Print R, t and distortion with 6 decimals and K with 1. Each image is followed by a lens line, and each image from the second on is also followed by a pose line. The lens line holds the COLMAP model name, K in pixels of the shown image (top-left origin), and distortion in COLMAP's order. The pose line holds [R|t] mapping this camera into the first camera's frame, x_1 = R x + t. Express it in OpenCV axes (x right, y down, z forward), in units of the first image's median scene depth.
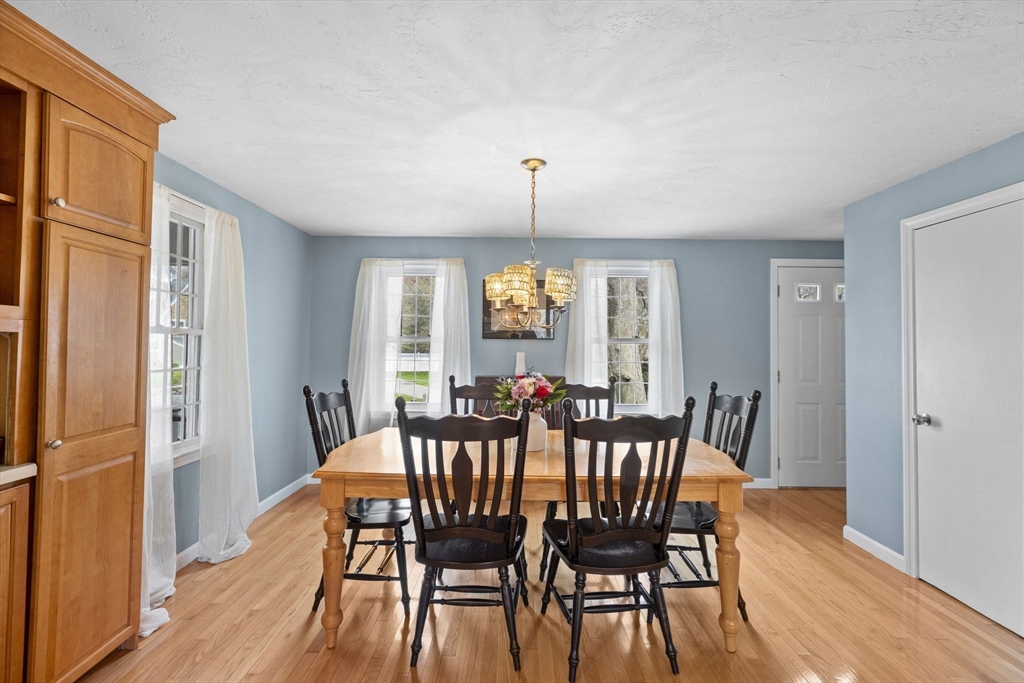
lens RADIAL K [[461.0, 0, 511.2], [0, 461.0, 337.0], [0, 0, 1]] dist [-0.010723, 0.005472]
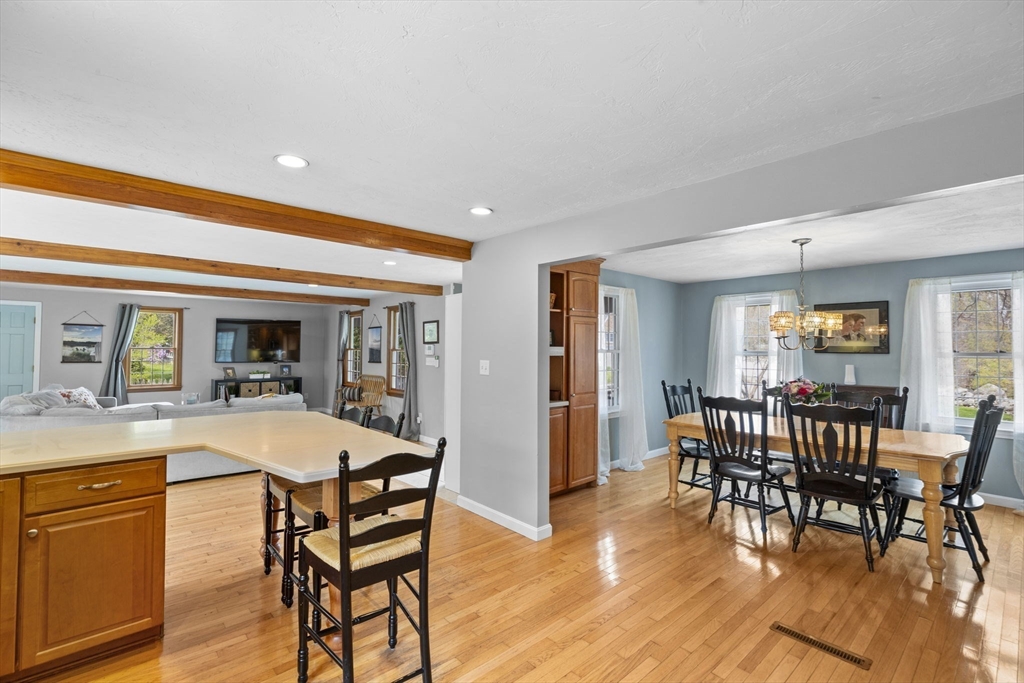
lens RADIAL K [[461.0, 0, 511.2], [0, 461.0, 337.0], [0, 0, 1]] dist [-0.010723, 0.005472]
pose [[0.666557, -0.024073, -0.745065, 0.556284], [0.014283, 0.999707, -0.019523, -0.047715], [0.745317, 0.002372, 0.666706, -0.750167]]
